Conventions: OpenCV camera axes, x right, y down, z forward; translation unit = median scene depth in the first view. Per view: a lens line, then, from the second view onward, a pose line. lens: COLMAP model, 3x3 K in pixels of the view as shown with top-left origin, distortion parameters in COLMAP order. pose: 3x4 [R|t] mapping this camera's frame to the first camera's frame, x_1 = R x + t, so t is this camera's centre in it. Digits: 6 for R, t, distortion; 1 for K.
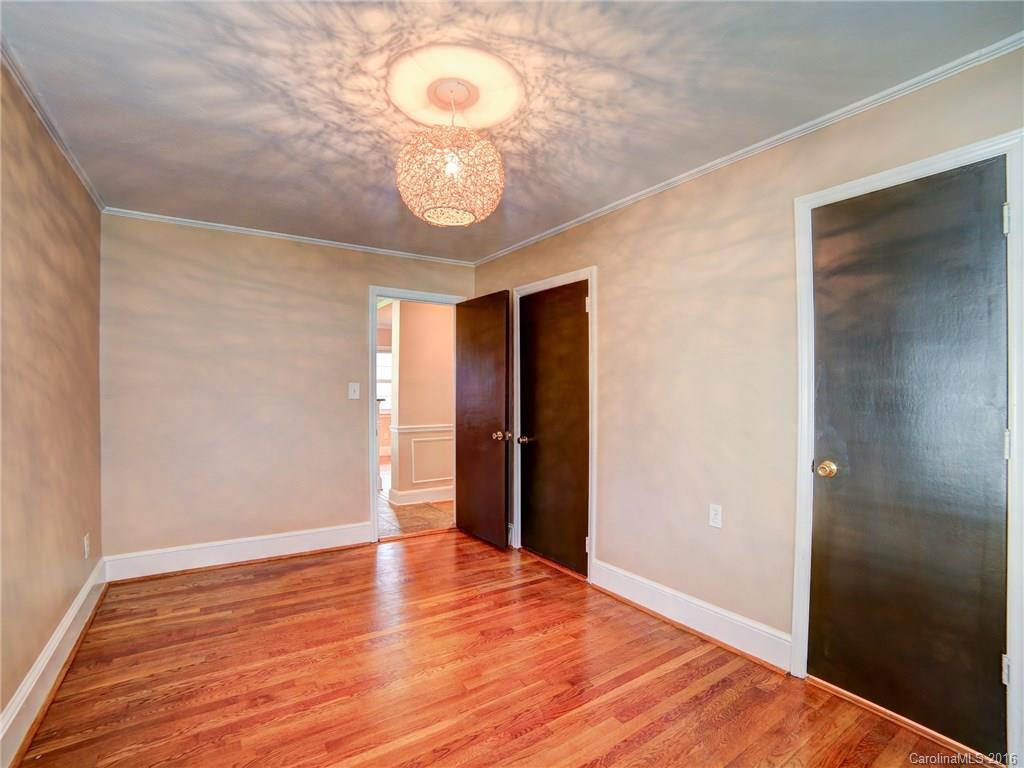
lens RADIAL K [[471.7, 0, 512.0], [0, 471.7, 391.6], [0, 0, 1]] dist [-0.035996, -0.000445]
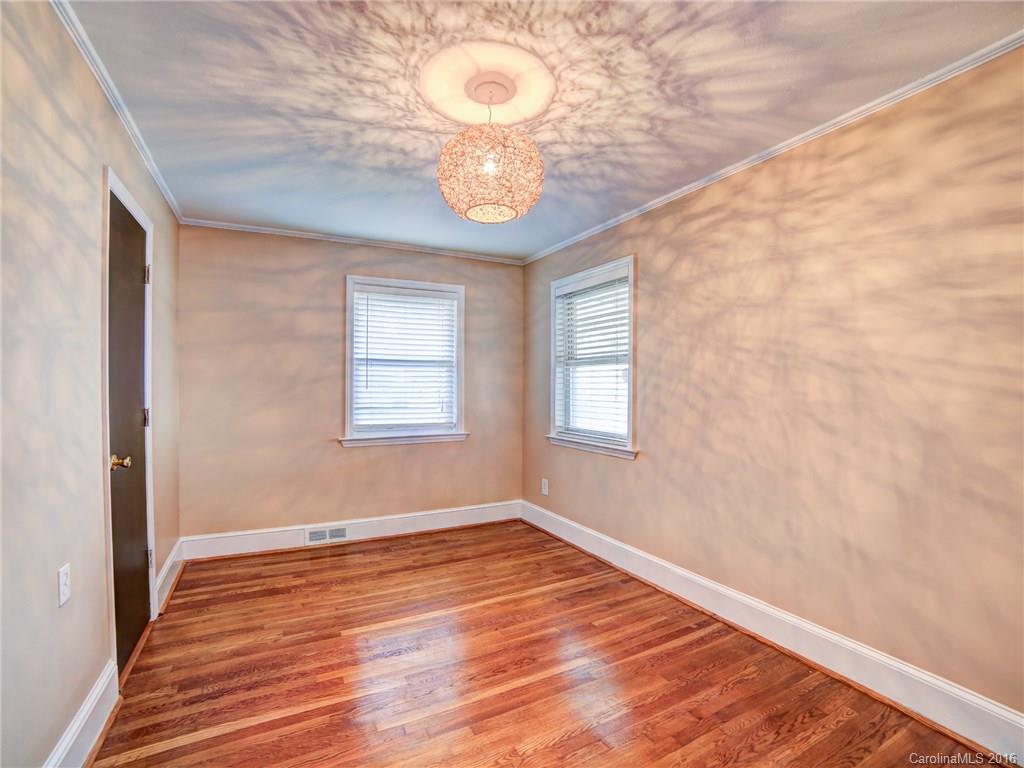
lens RADIAL K [[471.7, 0, 514.4], [0, 471.7, 384.6], [0, 0, 1]] dist [-0.035996, -0.000445]
pose [[-0.993261, -0.005338, 0.115776, -0.298372], [-0.004485, 0.999961, 0.007626, -0.011589], [-0.115812, 0.007055, -0.993246, 2.002308]]
